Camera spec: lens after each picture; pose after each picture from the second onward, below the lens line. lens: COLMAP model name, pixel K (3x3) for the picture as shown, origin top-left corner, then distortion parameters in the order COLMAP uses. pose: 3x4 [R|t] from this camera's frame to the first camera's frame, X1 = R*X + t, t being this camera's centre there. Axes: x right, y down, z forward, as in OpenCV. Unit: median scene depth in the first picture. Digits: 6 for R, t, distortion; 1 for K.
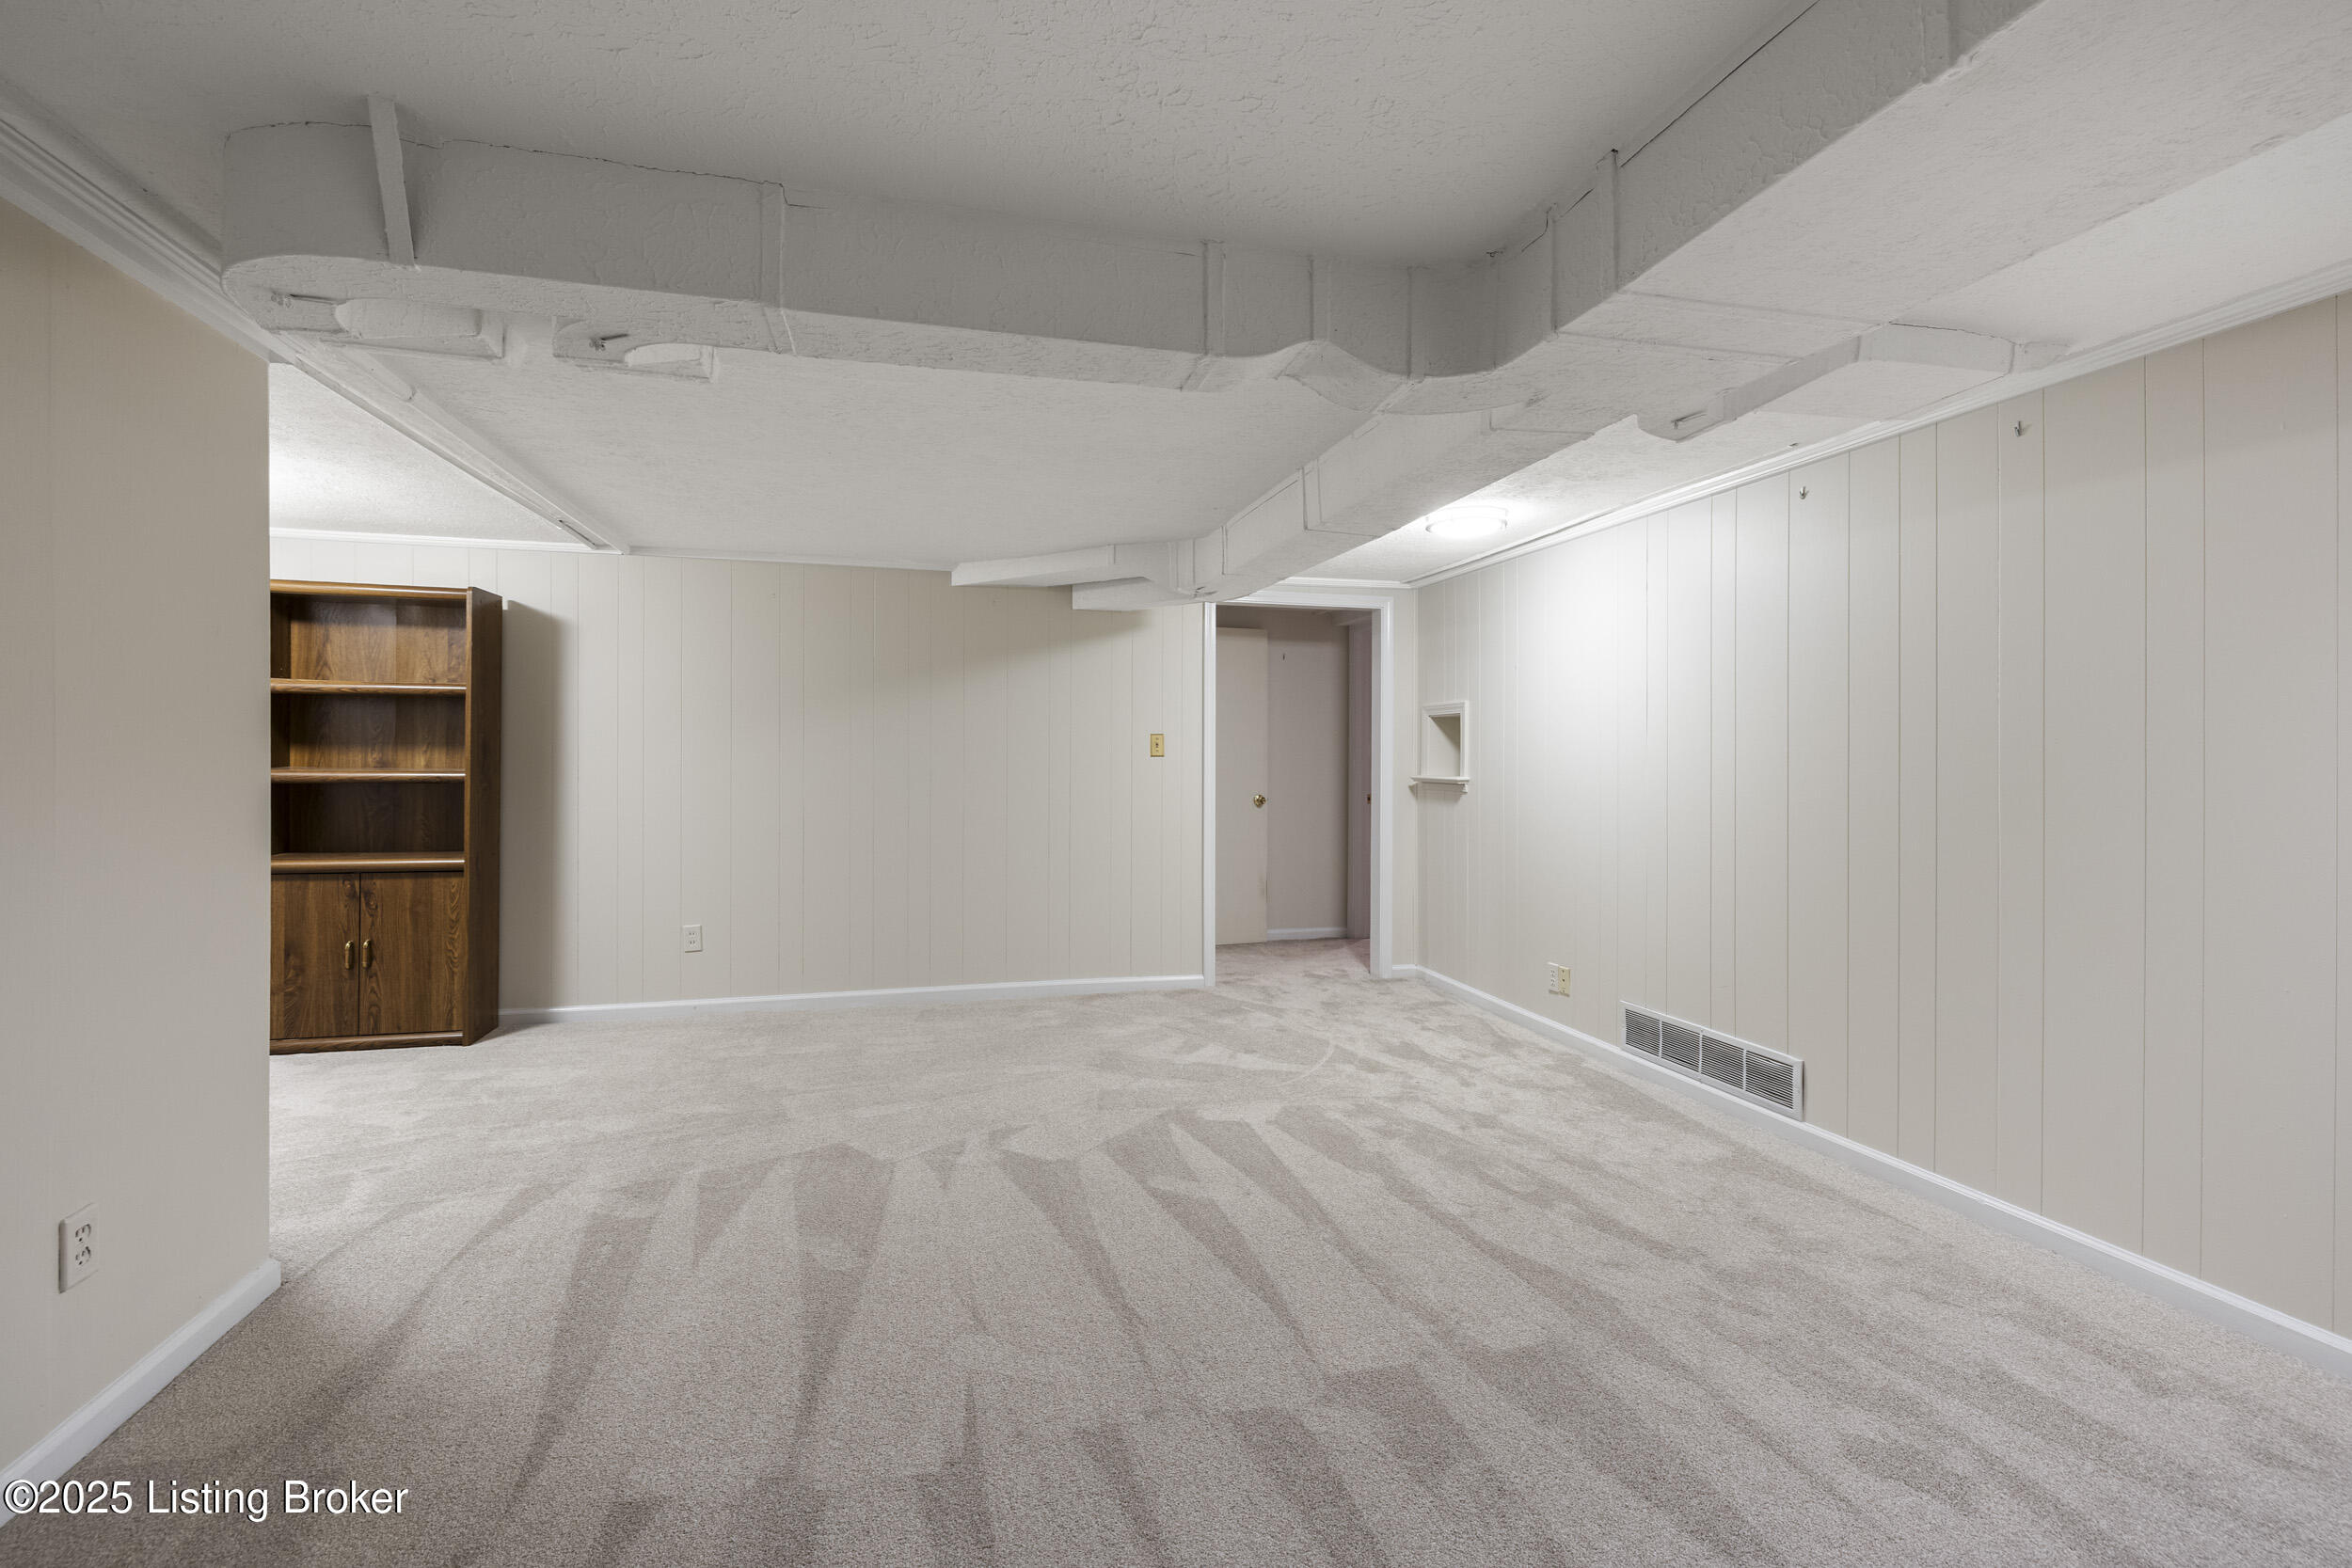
lens RADIAL K [[994.4, 0, 1134.4], [0, 994.4, 745.4], [0, 0, 1]] dist [0.003282, -0.000297]
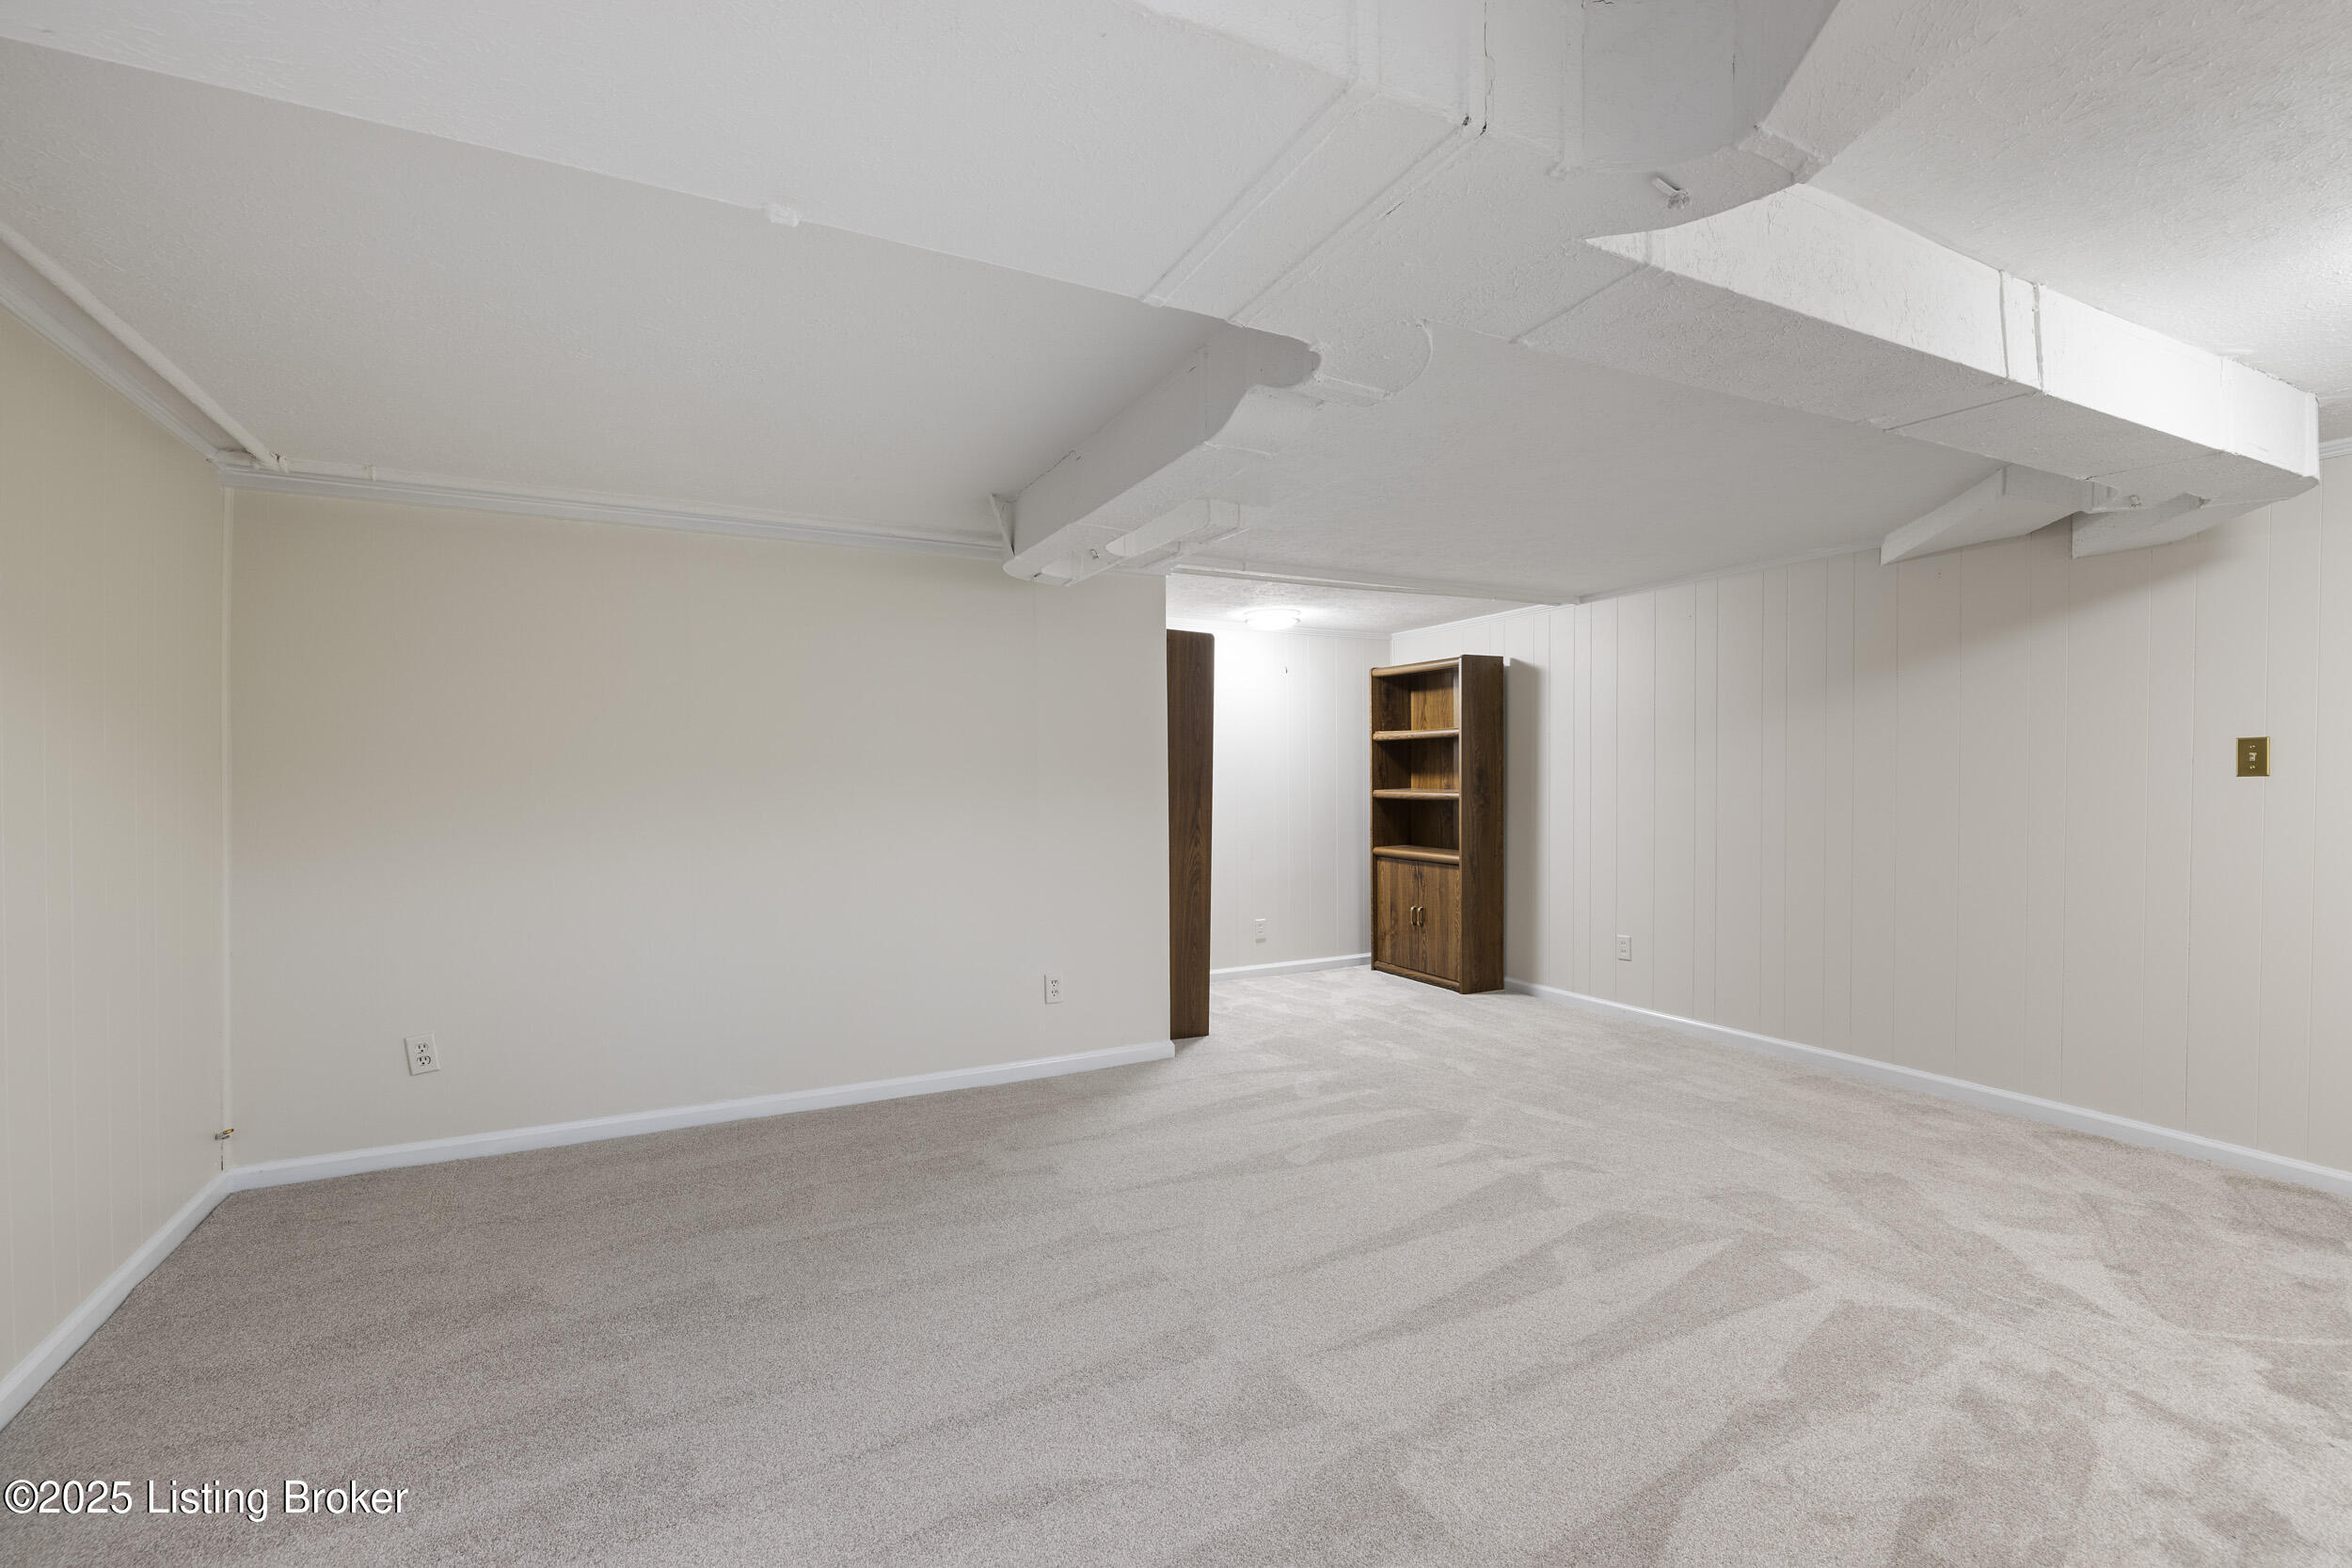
lens RADIAL K [[994.4, 0, 1172.2], [0, 994.4, 784.5], [0, 0, 1]] dist [0.003282, -0.000297]
pose [[0.232936, -0.001923, -0.972490, 0.599763], [0.017428, 0.999846, 0.002197, 0.006569], [0.972336, -0.017461, 0.232934, 0.329482]]
